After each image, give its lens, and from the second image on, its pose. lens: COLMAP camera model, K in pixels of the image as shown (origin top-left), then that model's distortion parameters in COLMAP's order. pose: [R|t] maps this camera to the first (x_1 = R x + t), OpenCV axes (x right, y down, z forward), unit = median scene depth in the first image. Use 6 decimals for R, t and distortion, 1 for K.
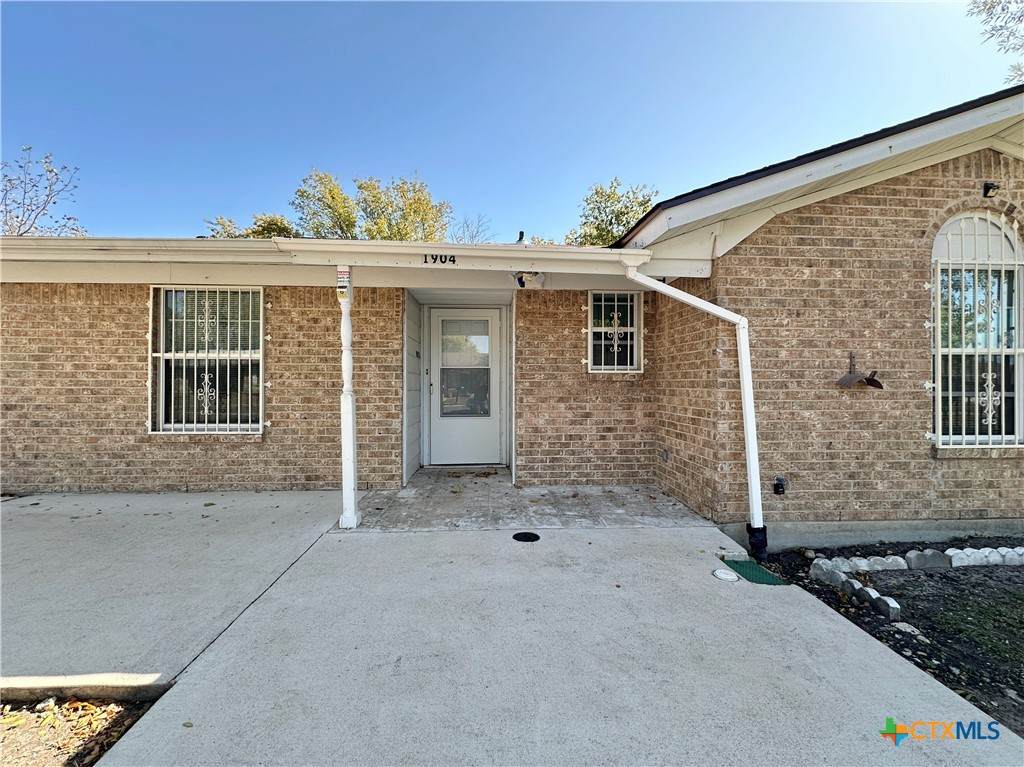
lens RADIAL K [[420.3, 0, 512.0], [0, 420.3, 383.5], [0, 0, 1]] dist [-0.000856, -0.000134]
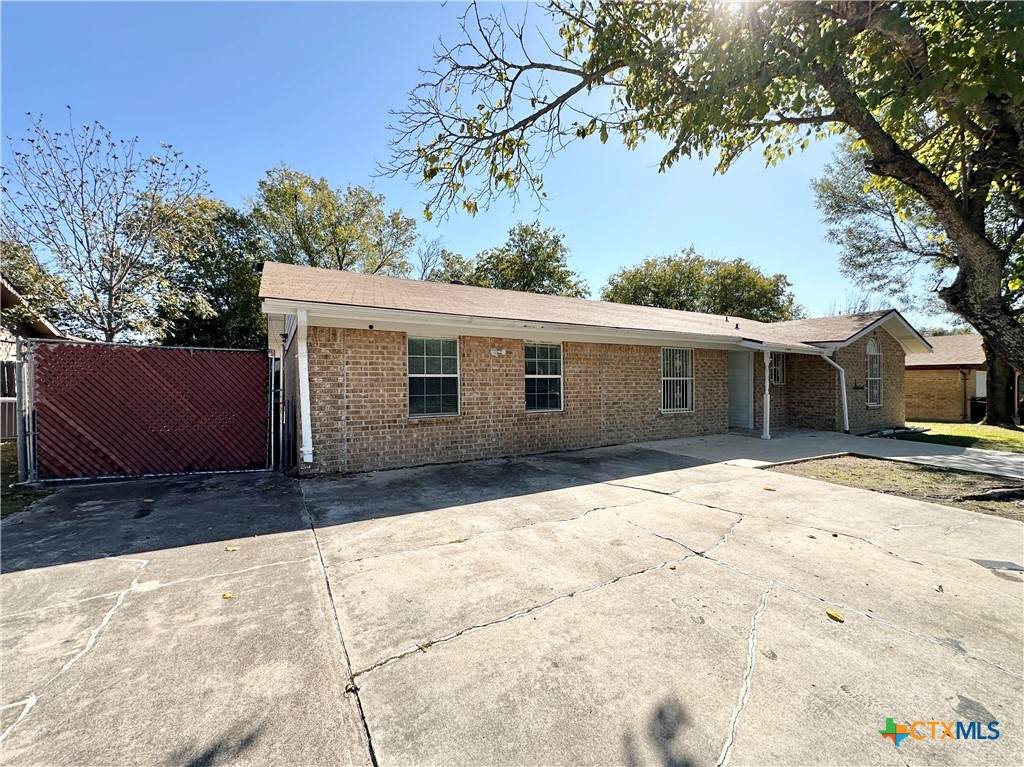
lens RADIAL K [[420.3, 0, 512.0], [0, 420.3, 383.5], [0, 0, 1]] dist [-0.000856, -0.000134]
pose [[0.898519, -0.007731, 0.438868, -3.093781], [0.002491, 0.999919, 0.012514, -0.083791], [-0.438929, -0.010151, 0.898465, -0.789553]]
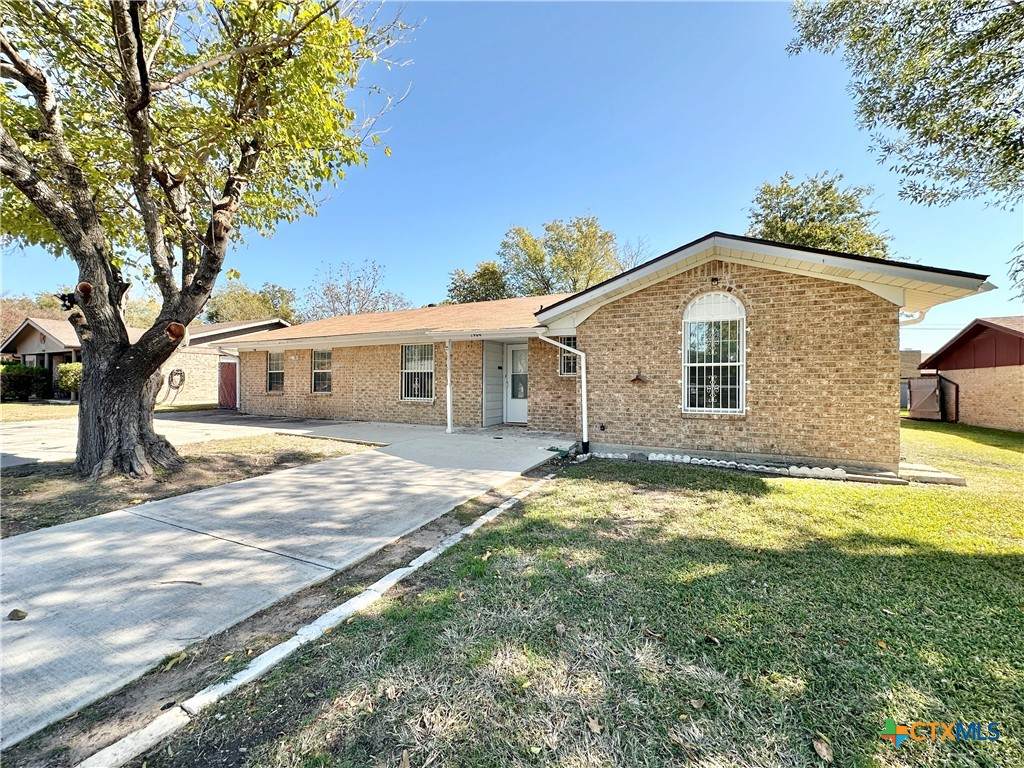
lens RADIAL K [[420.3, 0, 512.0], [0, 420.3, 384.0], [0, 0, 1]] dist [-0.000856, -0.000134]
pose [[0.869444, 0.001933, -0.494028, 1.284405], [-0.002577, 0.999996, -0.000623, 0.017729], [0.494025, 0.001814, 0.869446, -1.155487]]
